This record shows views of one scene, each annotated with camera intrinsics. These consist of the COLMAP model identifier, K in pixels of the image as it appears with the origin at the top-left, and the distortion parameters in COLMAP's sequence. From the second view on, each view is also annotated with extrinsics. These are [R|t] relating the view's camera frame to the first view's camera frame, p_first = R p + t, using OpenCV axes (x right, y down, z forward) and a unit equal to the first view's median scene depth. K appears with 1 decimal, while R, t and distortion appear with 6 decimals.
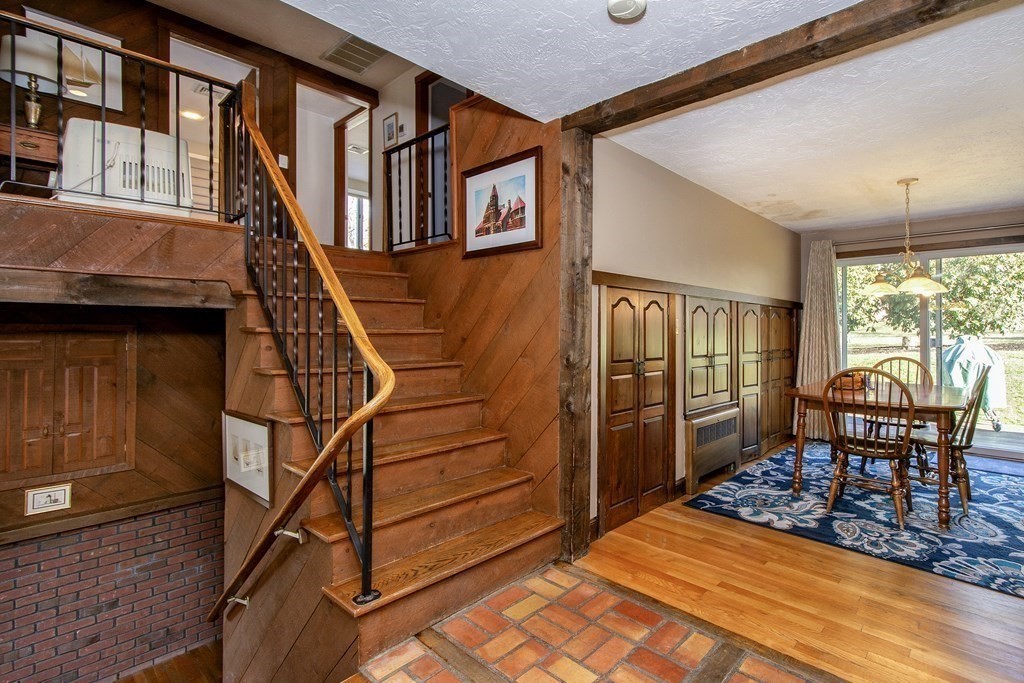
lens RADIAL K [[488.2, 0, 550.7], [0, 488.2, 328.2], [0, 0, 1]] dist [-0.013838, -0.000882]
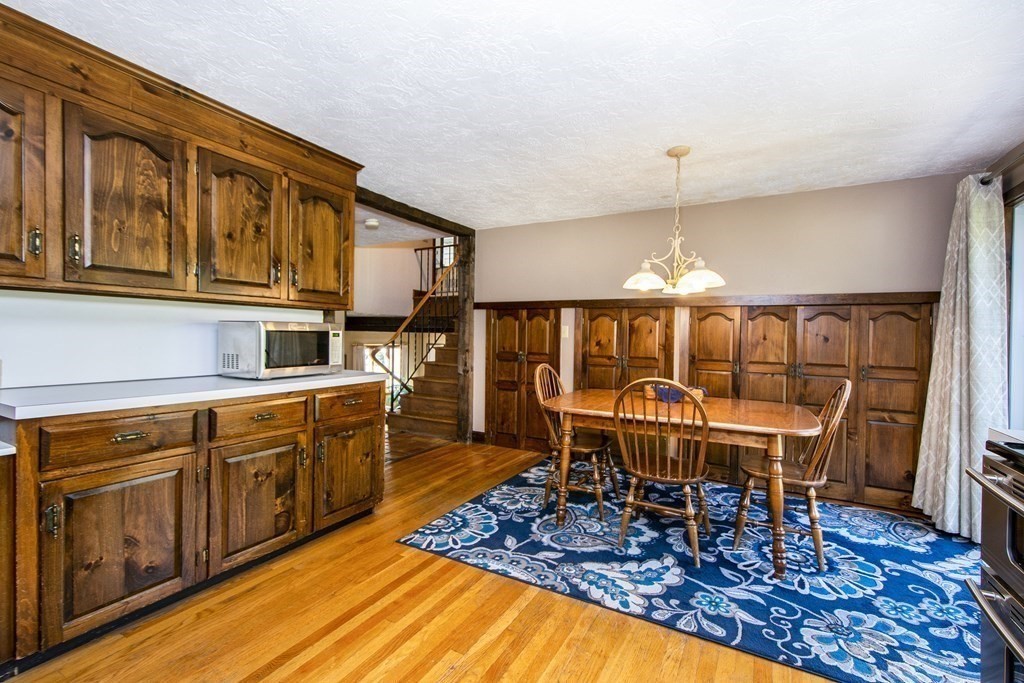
lens RADIAL K [[448.3, 0, 510.7], [0, 448.3, 339.9], [0, 0, 1]] dist [0.005170, -0.002486]
pose [[0.231280, 0.014347, -0.972781, 1.709906], [-0.009625, 0.999876, 0.012458, 0.008613], [0.972840, 0.006481, 0.231390, 0.667583]]
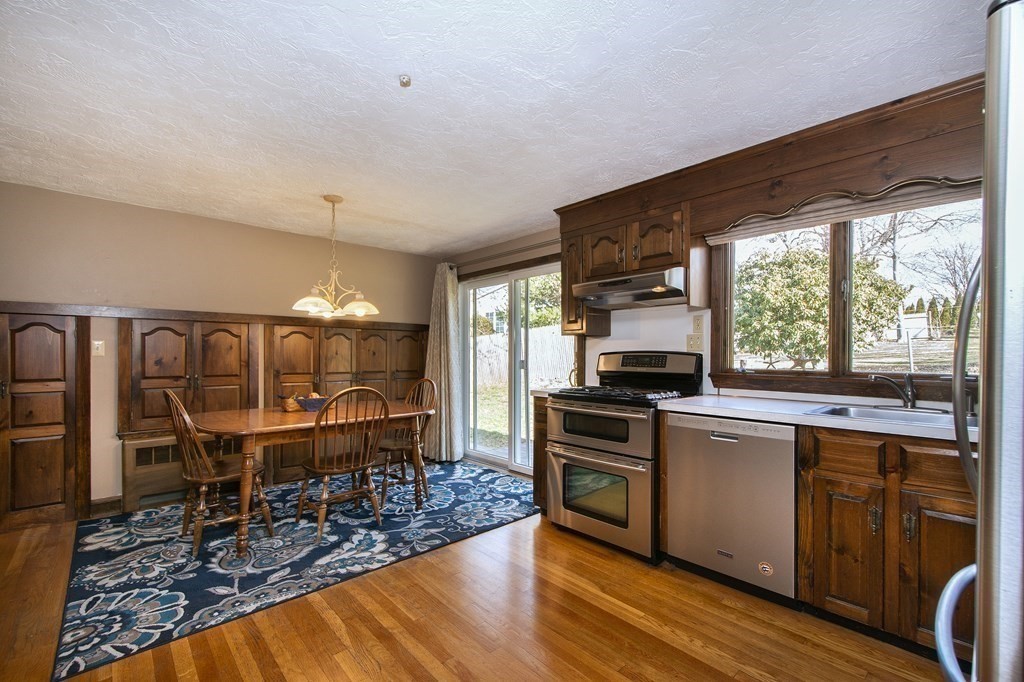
lens RADIAL K [[448.3, 0, 527.9], [0, 448.3, 352.9], [0, 0, 1]] dist [0.005170, -0.002486]
pose [[0.998268, 0.000670, -0.058830, 1.431053], [-0.000401, 0.999989, 0.004579, 0.004096], [0.058833, -0.004547, 0.998258, 0.138011]]
